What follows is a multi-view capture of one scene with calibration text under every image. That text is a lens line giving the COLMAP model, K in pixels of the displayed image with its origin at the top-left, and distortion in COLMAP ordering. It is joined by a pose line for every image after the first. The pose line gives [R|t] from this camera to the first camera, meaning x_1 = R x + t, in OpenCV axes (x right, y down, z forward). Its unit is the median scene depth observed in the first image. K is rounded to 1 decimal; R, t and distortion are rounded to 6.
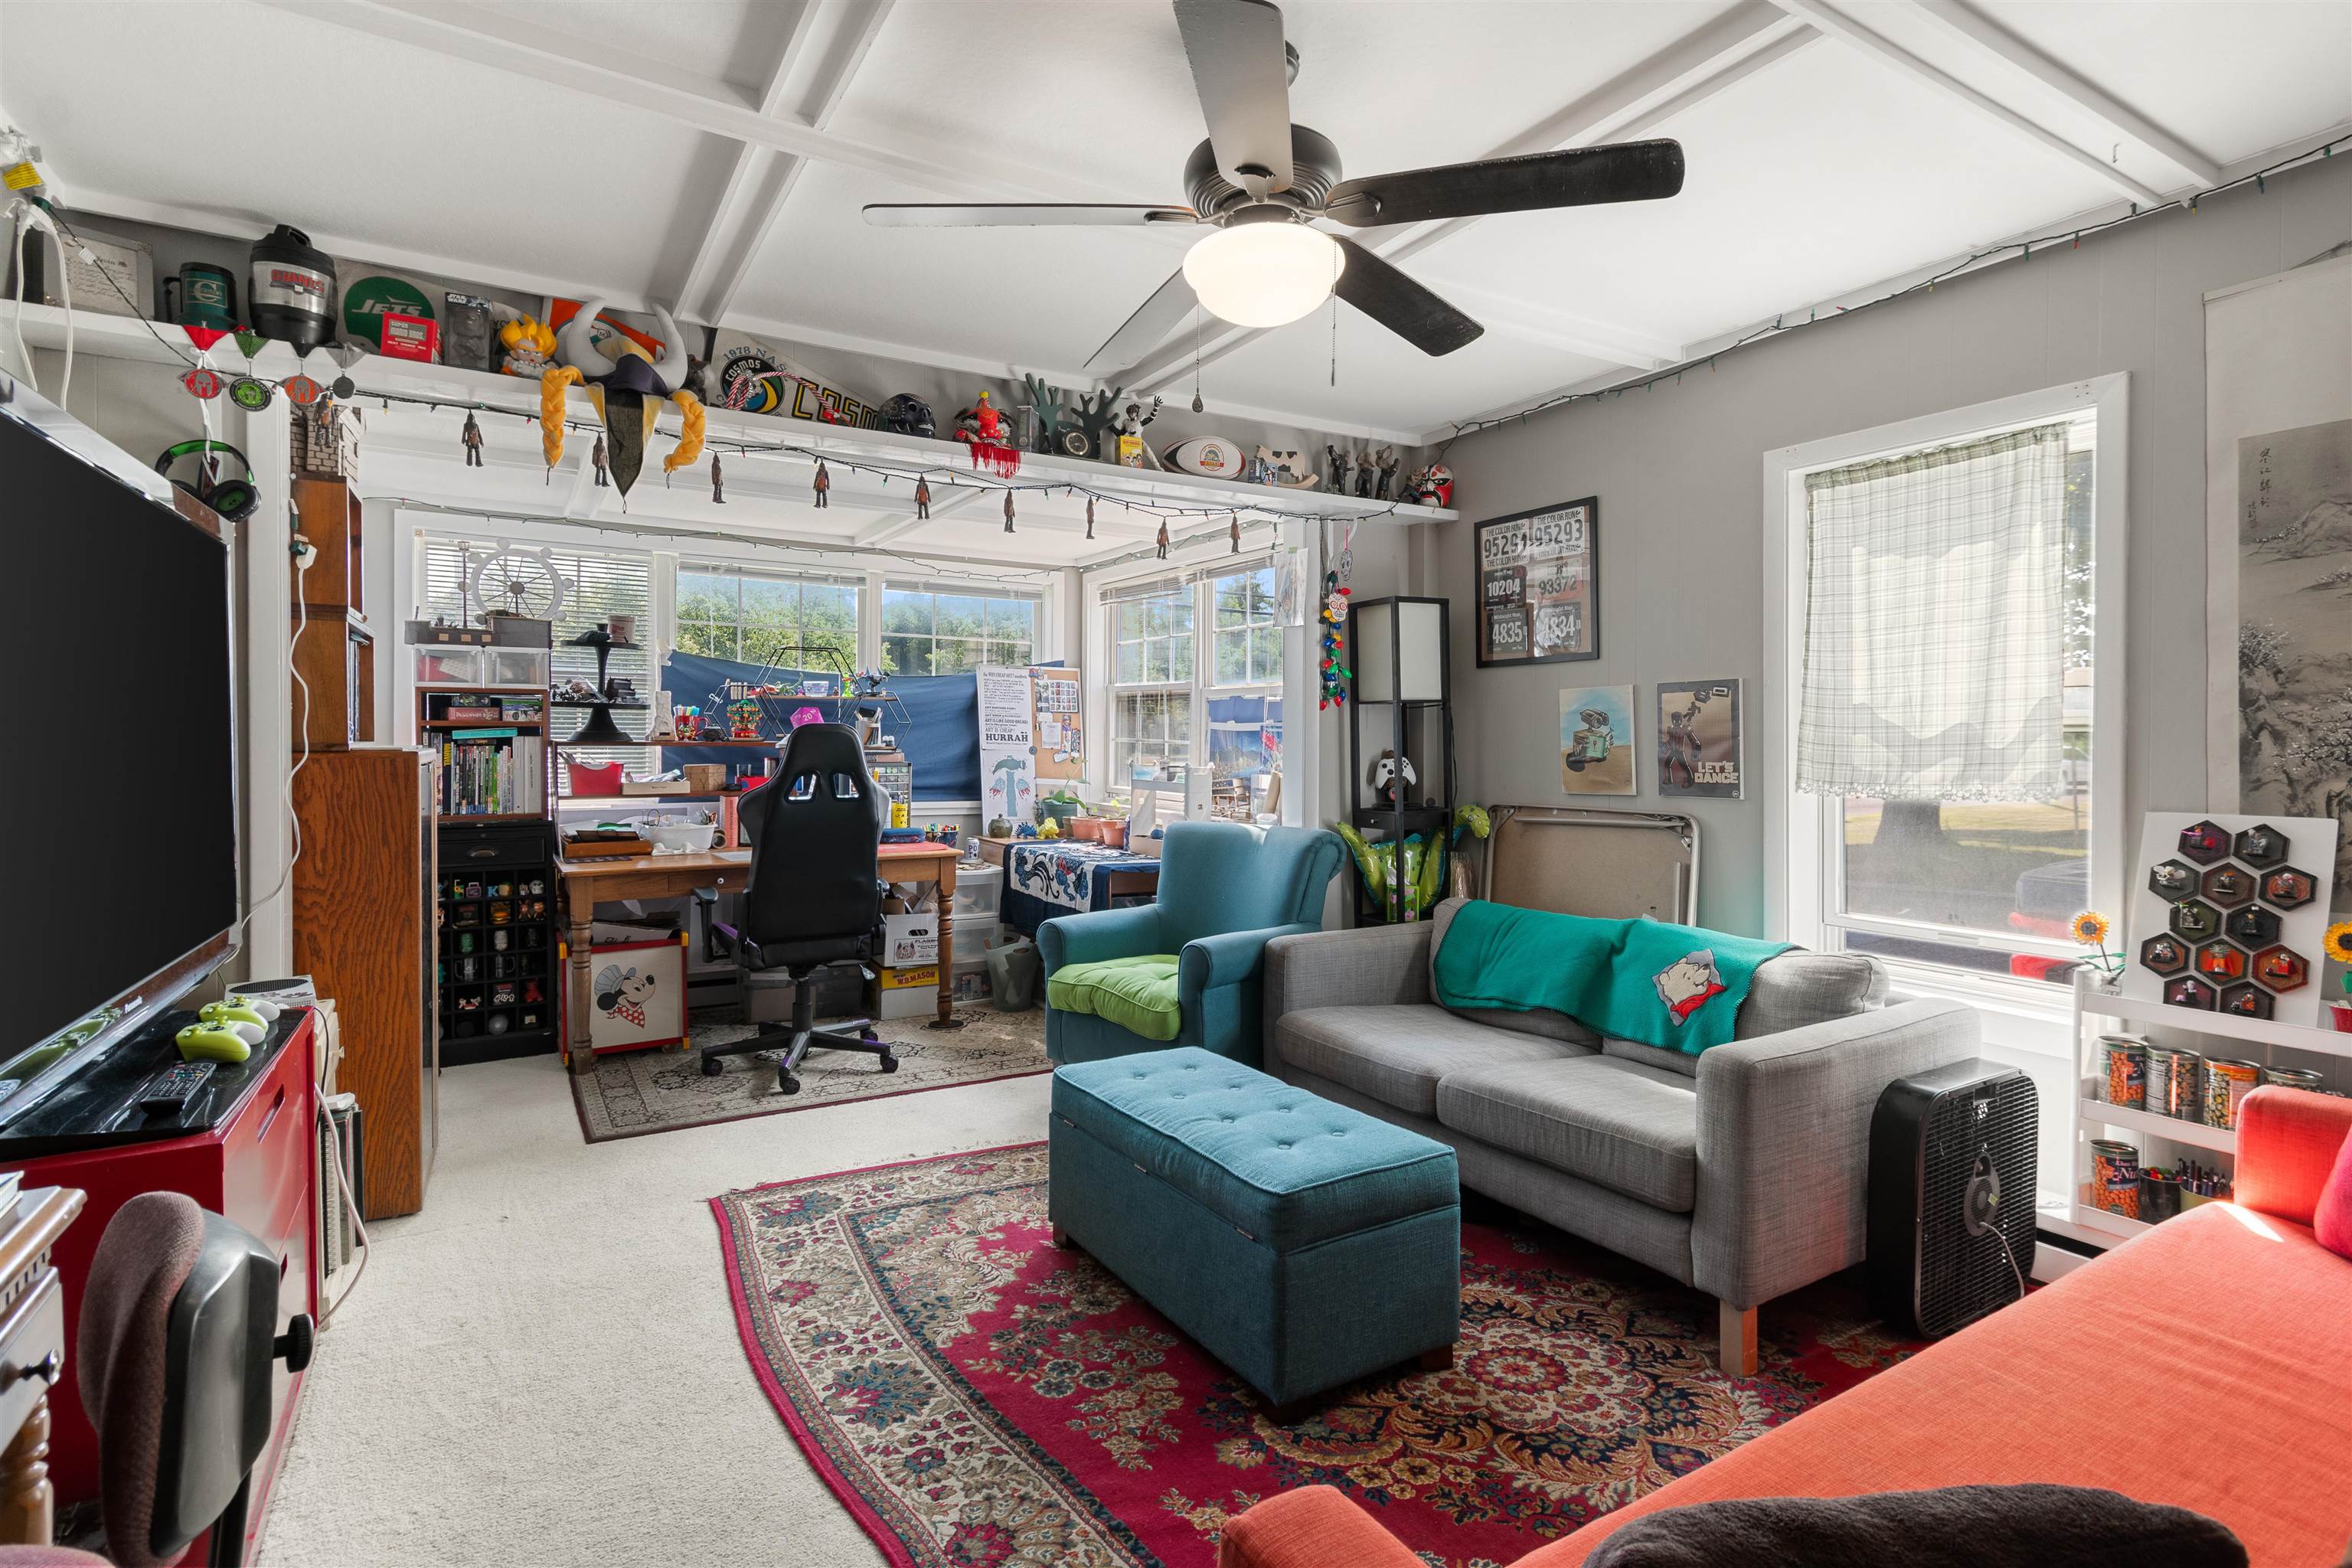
lens RADIAL K [[1130.9, 0, 1167.6], [0, 1130.9, 779.5], [0, 0, 1]] dist [-0.004492, -0.001068]
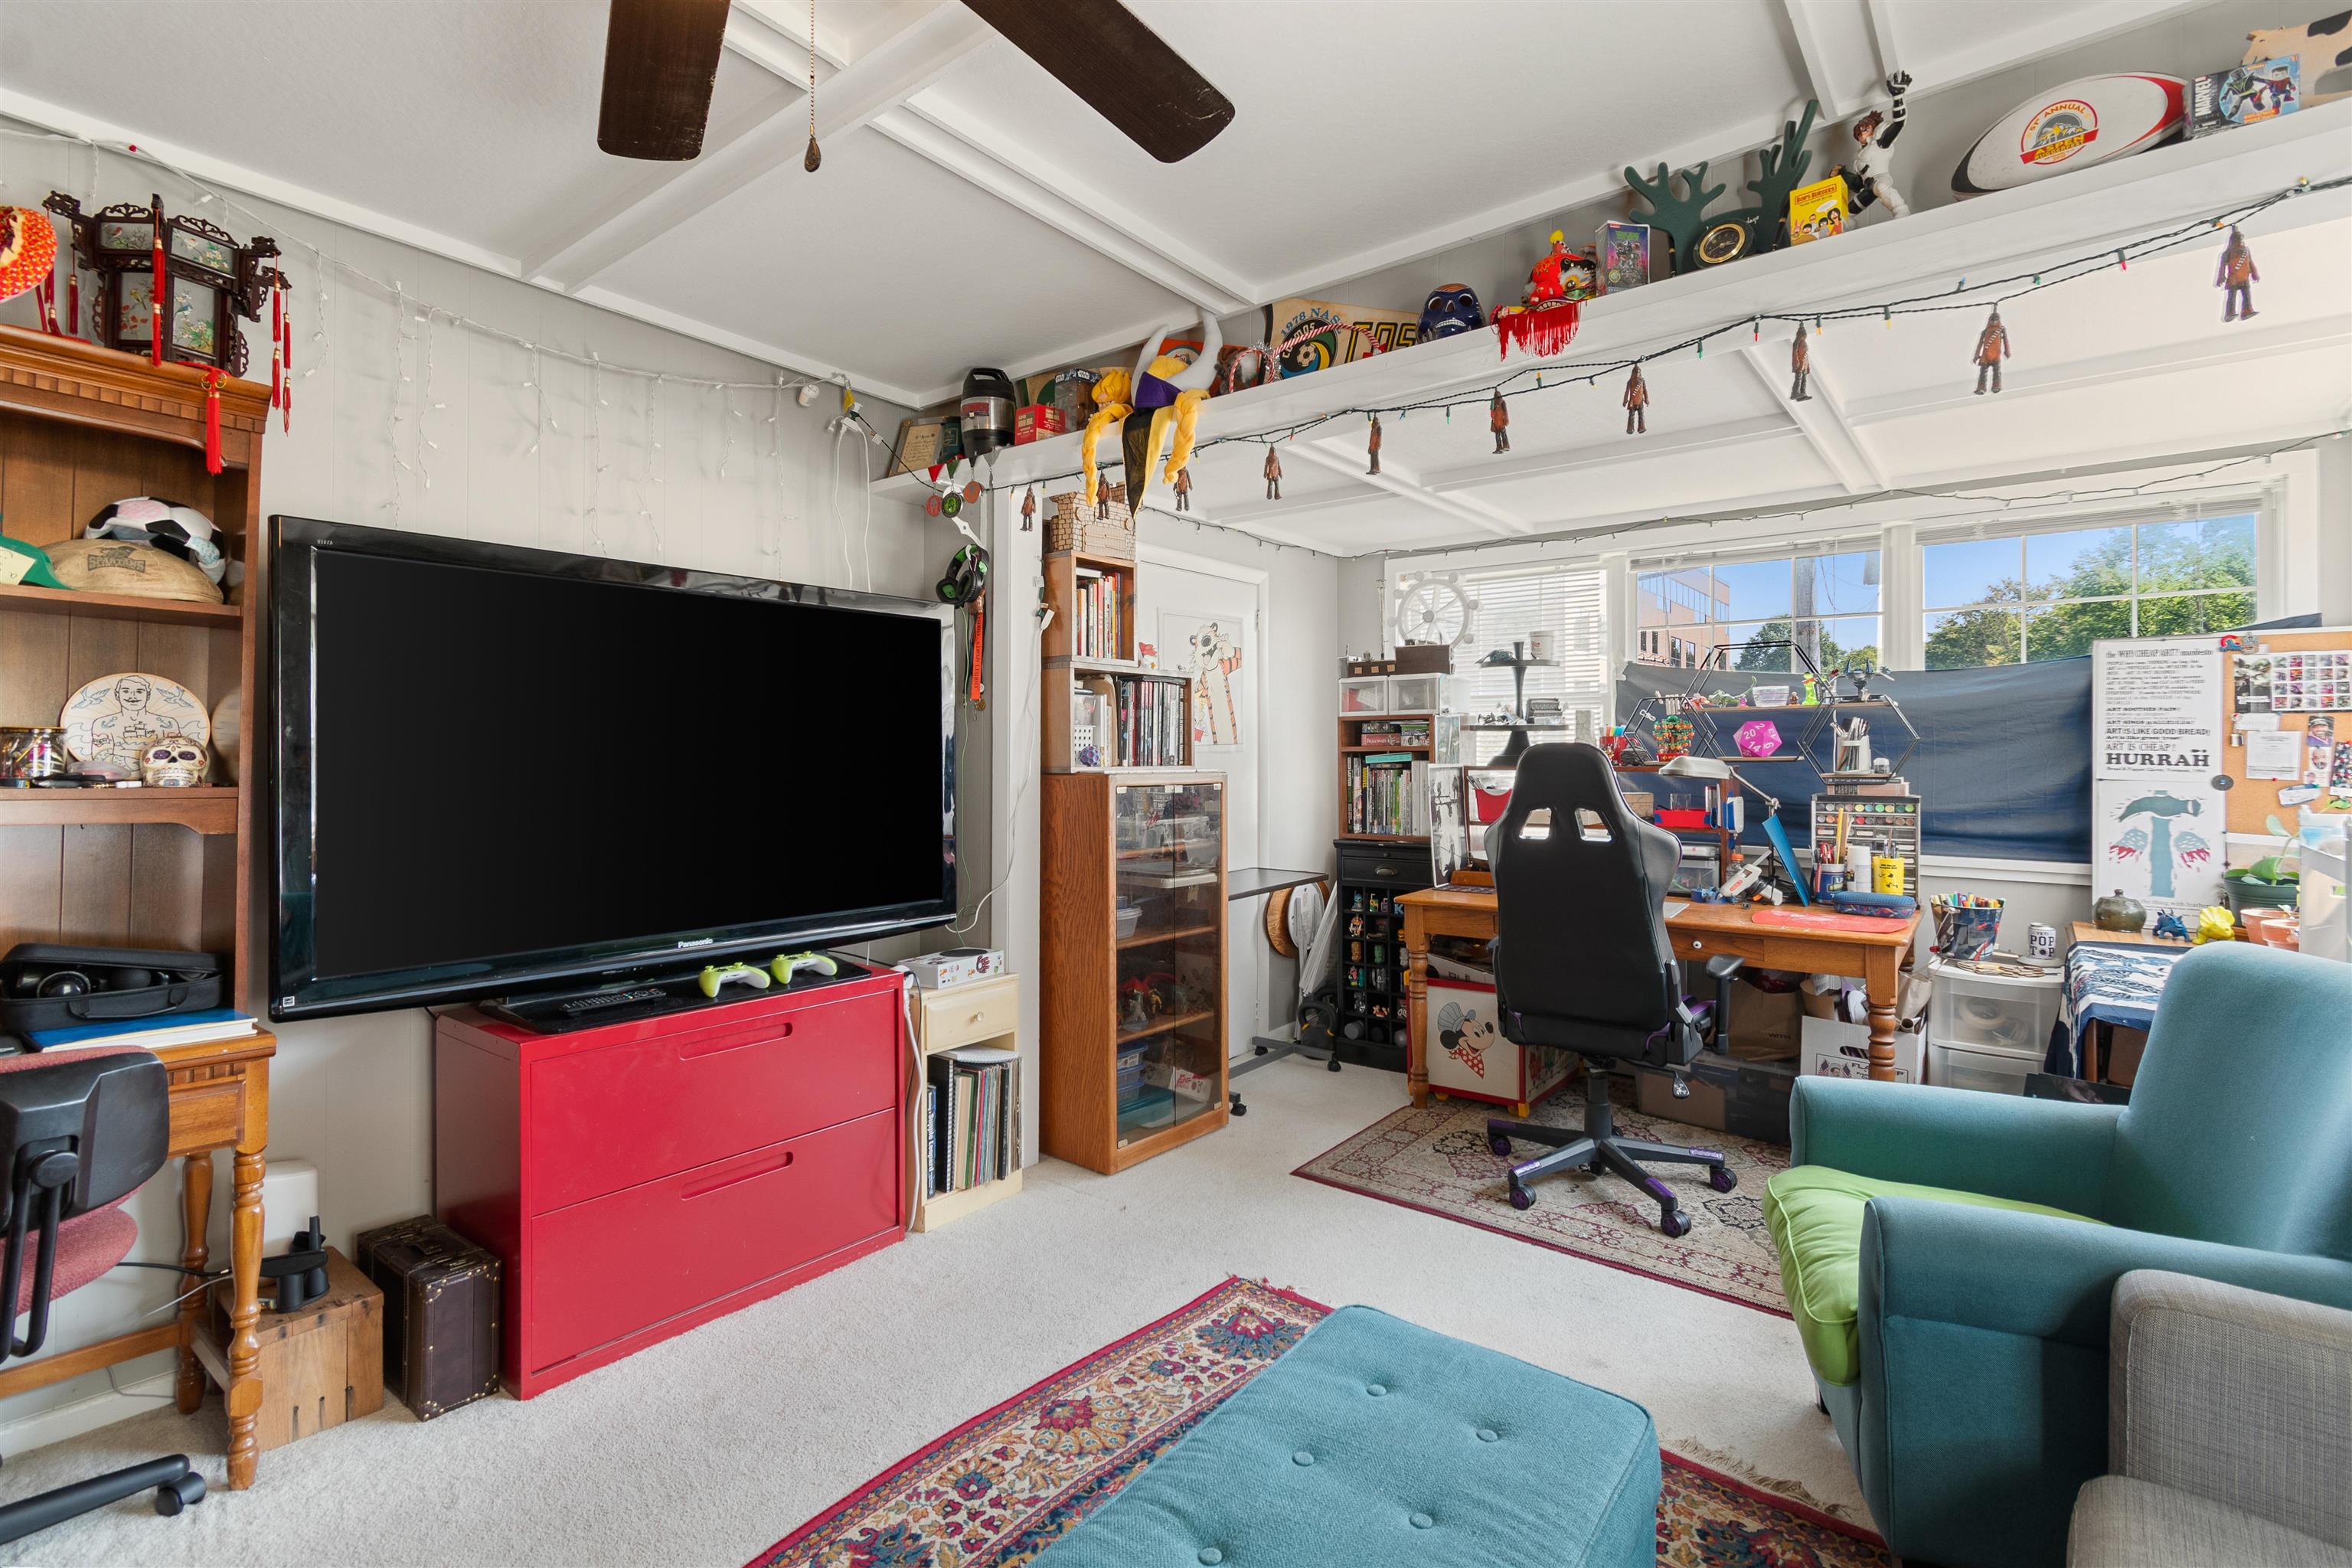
lens RADIAL K [[1080.4, 0, 1178.1], [0, 1080.4, 759.0], [0, 0, 1]] dist [0.003800, 0.001136]
pose [[0.358796, -0.005994, -0.933397, 0.274409], [-0.032367, 0.999298, -0.018859, -0.014673], [0.932855, 0.036978, 0.358351, 0.461125]]
